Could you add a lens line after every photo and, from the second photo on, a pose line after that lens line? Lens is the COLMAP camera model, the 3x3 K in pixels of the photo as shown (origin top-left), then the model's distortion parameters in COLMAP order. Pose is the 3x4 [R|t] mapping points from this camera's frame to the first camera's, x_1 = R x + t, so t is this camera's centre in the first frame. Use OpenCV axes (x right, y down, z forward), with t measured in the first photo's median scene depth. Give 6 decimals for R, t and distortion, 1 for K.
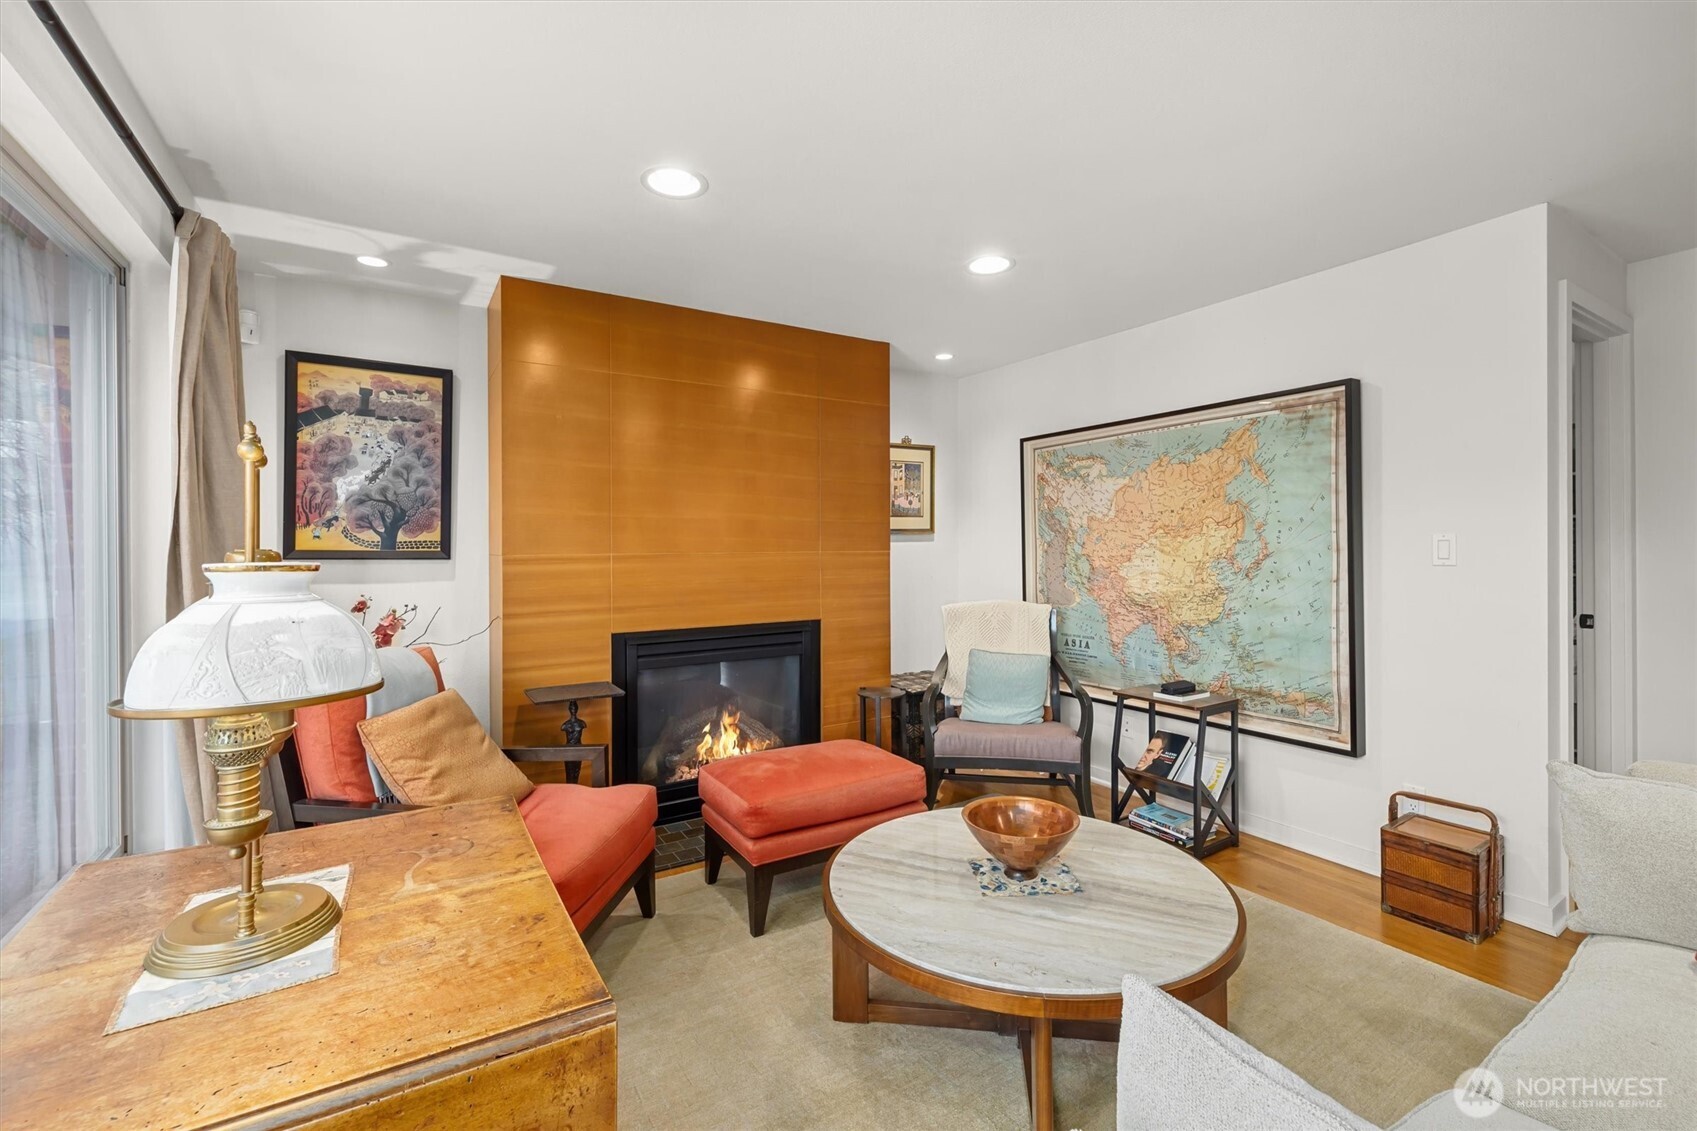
lens RADIAL K [[728.7, 0, 850.0], [0, 728.7, 550.2], [0, 0, 1]] dist [-0.002426, 0.000710]
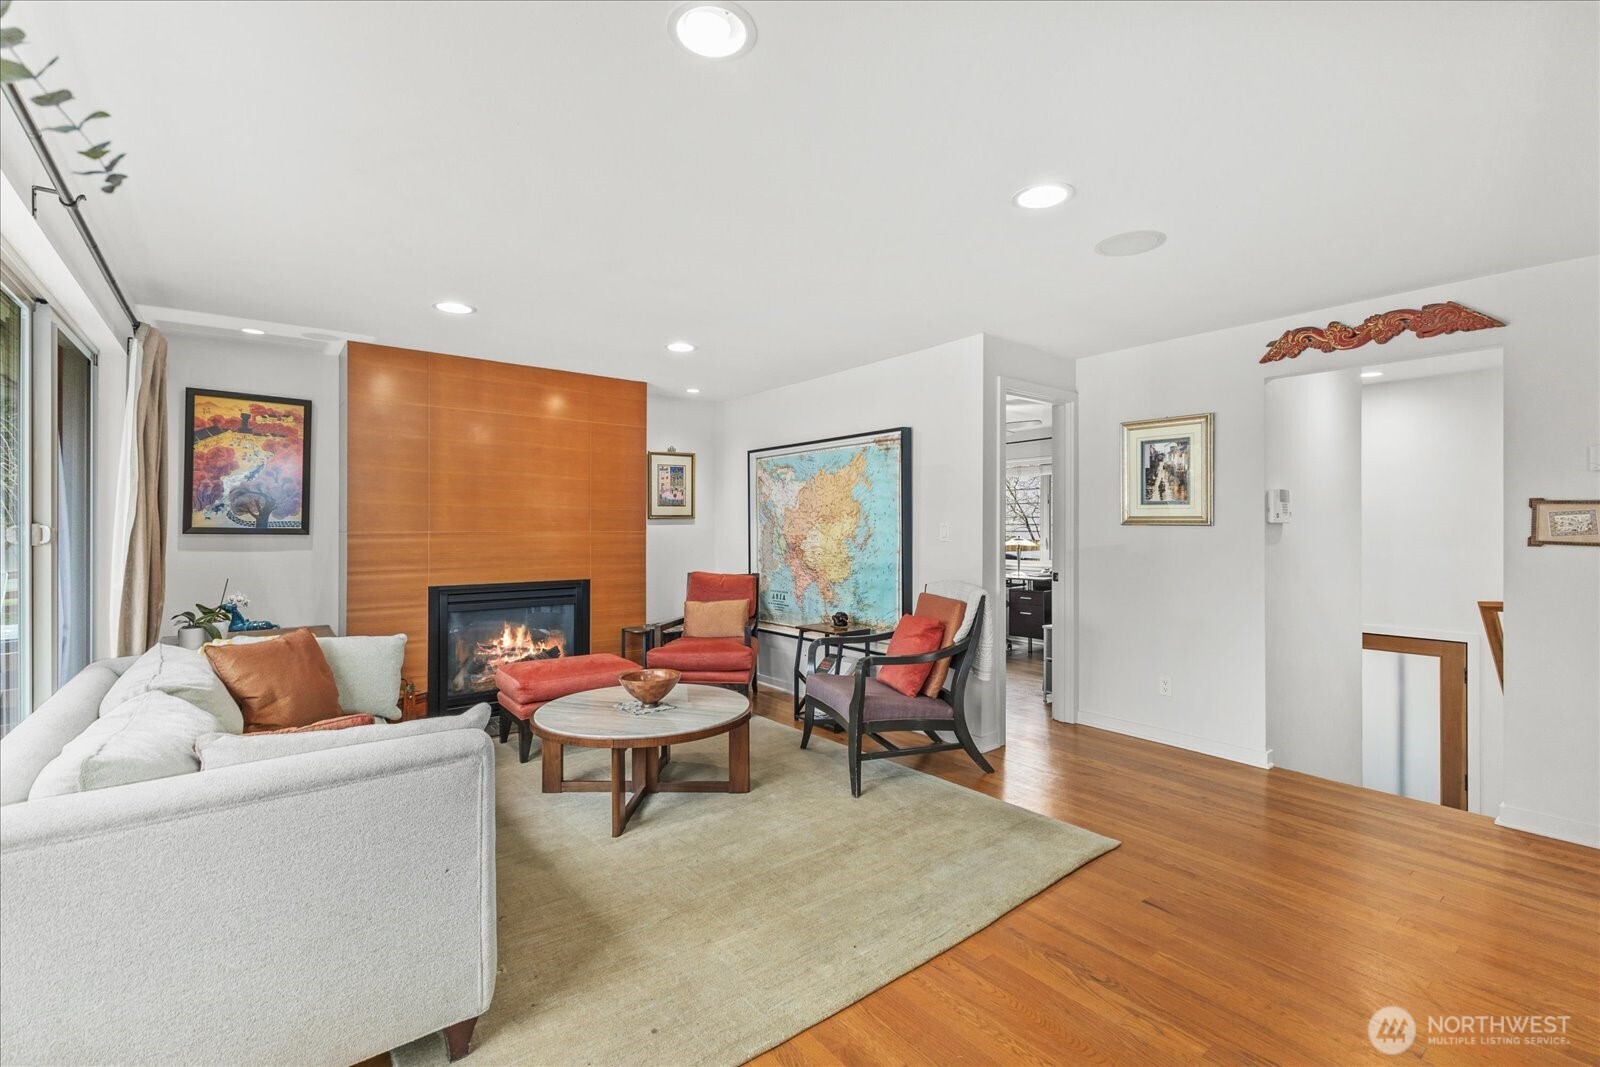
lens RADIAL K [[687.1, 0, 792.4], [0, 687.1, 530.1], [0, 0, 1]] dist [-0.002426, 0.000710]
pose [[0.993567, 0.006713, 0.113051, 0.230321], [-0.006550, 0.999977, -0.001814, -0.000107], [-0.113060, 0.001062, 0.993588, -0.425204]]
